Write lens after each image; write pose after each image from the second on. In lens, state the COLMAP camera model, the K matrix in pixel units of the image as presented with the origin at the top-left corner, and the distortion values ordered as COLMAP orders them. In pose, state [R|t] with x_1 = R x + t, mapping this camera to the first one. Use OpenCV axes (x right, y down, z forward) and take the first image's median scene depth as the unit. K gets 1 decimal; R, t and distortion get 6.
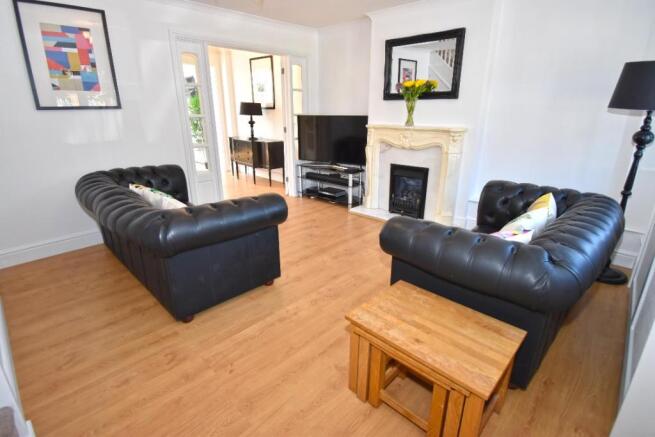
lens RADIAL K [[328.6, 0, 326.8], [0, 328.6, 216.4], [0, 0, 1]] dist [-0.026520, -0.000538]
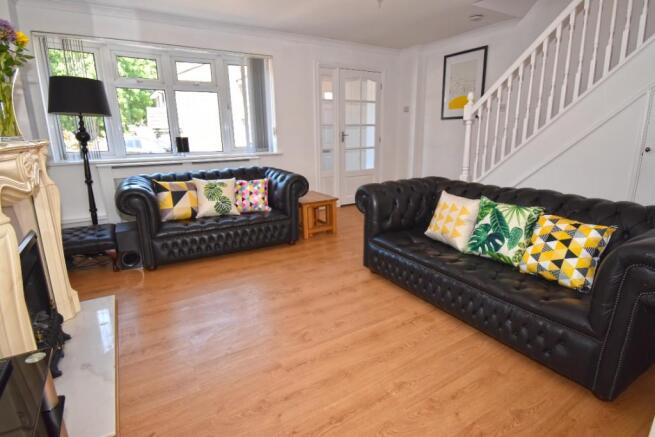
lens RADIAL K [[346.0, 0, 328.8], [0, 346.0, 216.4], [0, 0, 1]] dist [0.001285, 0.000197]
pose [[-0.966828, -0.042116, 0.251934, -0.292755], [0.098535, 0.848475, 0.519981, -0.518253], [-0.235659, 0.527556, -0.816180, 1.787077]]
